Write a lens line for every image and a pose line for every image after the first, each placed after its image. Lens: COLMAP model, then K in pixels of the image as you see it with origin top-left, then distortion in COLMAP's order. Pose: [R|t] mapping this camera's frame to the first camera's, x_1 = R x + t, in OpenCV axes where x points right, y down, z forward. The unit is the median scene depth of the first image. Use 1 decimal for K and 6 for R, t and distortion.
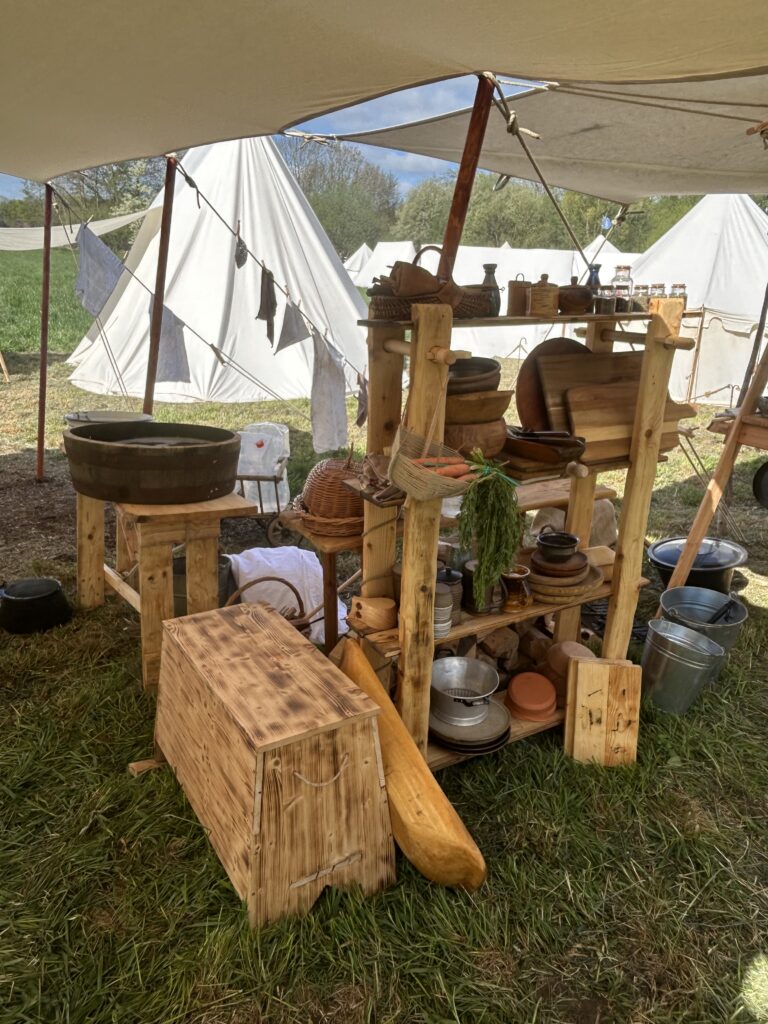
lens RADIAL K [[742.9, 0, 380.4], [0, 742.9, 513.7], [0, 0, 1]] dist [0.011195, -0.022502]
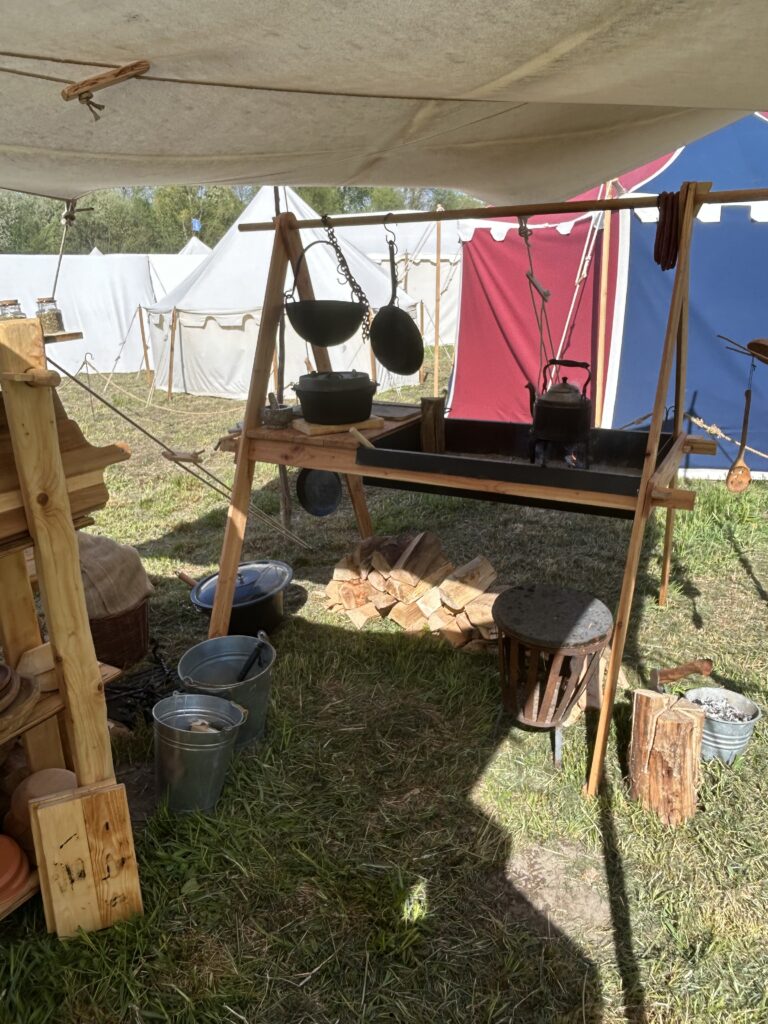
lens RADIAL K [[742.9, 0, 385.2], [0, 742.9, 506.4], [0, 0, 1]] dist [0.011195, -0.022502]
pose [[0.880198, -0.192543, 0.433795, 0.237983], [0.197583, 0.979699, 0.033937, -0.040751], [-0.431523, 0.055839, 0.900372, 0.126766]]
